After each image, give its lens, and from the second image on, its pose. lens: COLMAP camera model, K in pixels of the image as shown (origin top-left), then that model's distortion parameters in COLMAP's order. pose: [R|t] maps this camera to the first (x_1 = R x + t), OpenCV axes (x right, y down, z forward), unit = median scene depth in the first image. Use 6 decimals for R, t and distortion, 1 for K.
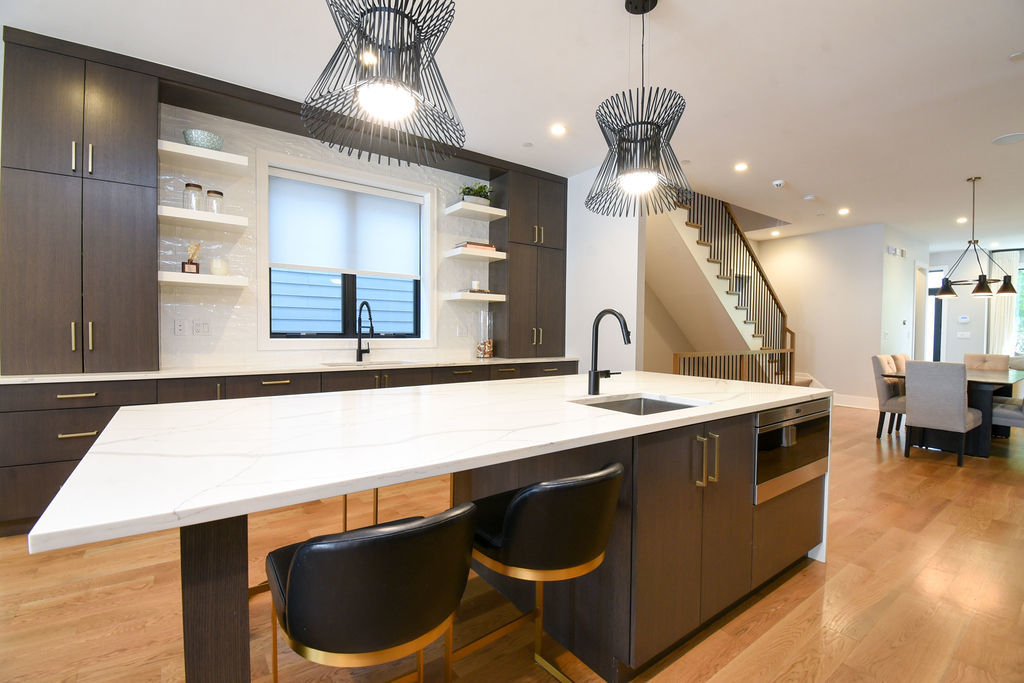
lens RADIAL K [[447.9, 0, 512.0], [0, 447.9, 341.5], [0, 0, 1]] dist [0.021017, -0.026690]
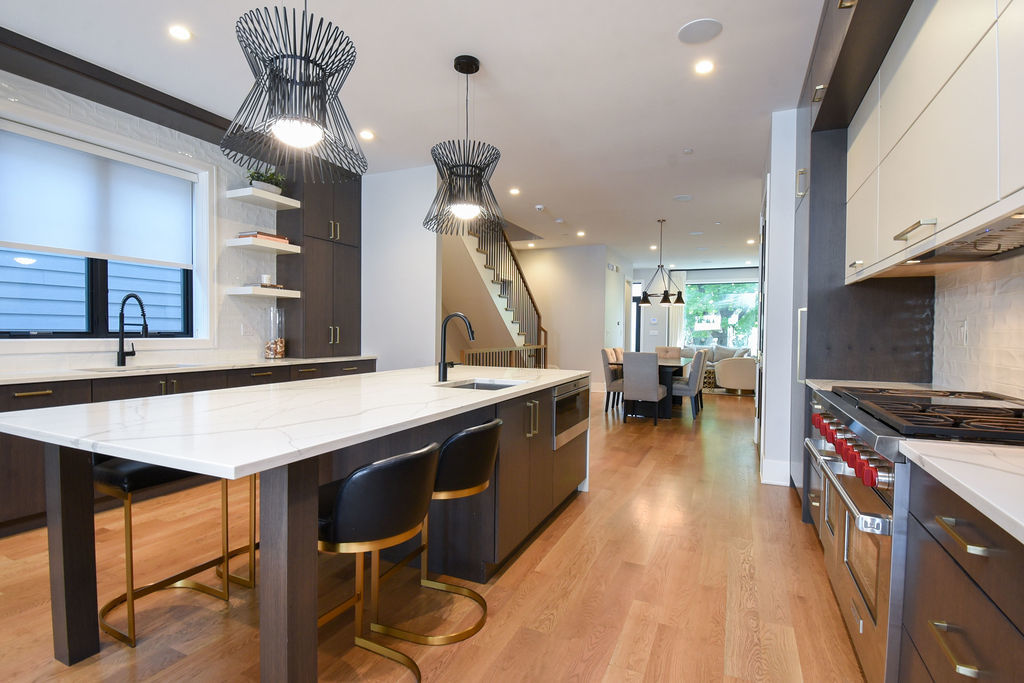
lens RADIAL K [[491.7, 0, 512.0], [0, 491.7, 341.5], [0, 0, 1]] dist [-0.000699, -0.000303]
pose [[0.869906, -0.010021, 0.493116, -0.140863], [0.008958, 0.999950, 0.004517, 0.001321], [-0.493137, 0.000488, 0.869952, -0.123062]]
